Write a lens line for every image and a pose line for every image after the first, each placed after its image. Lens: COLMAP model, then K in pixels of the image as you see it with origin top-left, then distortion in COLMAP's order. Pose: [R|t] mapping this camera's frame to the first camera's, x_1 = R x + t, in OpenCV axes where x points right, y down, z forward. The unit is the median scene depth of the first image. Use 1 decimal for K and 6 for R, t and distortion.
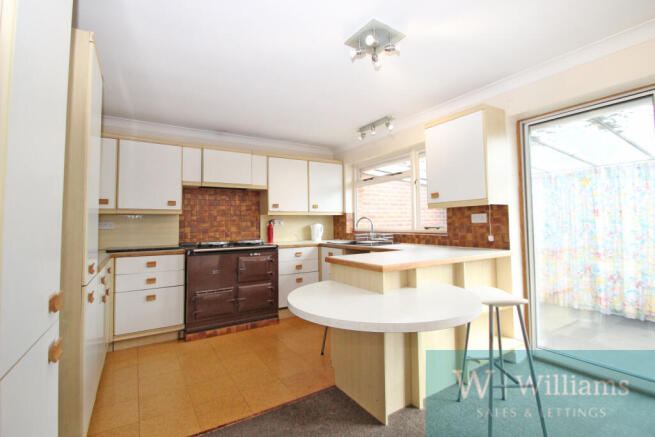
lens RADIAL K [[303.9, 0, 331.1], [0, 303.9, 216.9], [0, 0, 1]] dist [-0.003264, -0.003736]
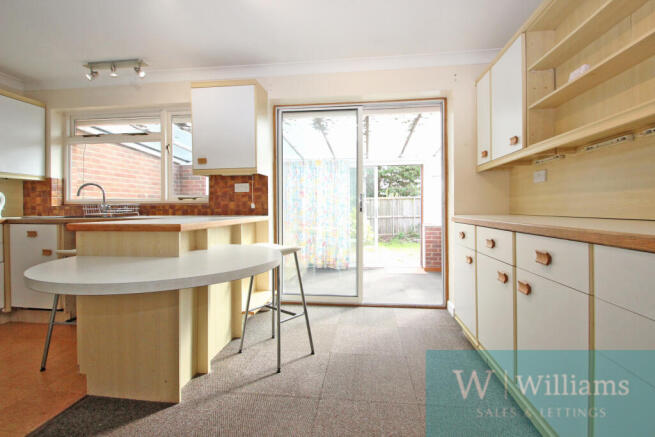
lens RADIAL K [[303.9, 0, 331.8], [0, 303.9, 216.4], [0, 0, 1]] dist [-0.003264, -0.003736]
pose [[0.630937, -0.008225, 0.775791, -0.134803], [-0.026752, 0.999119, 0.032350, 0.057325], [-0.775373, -0.041165, 0.630160, 0.064697]]
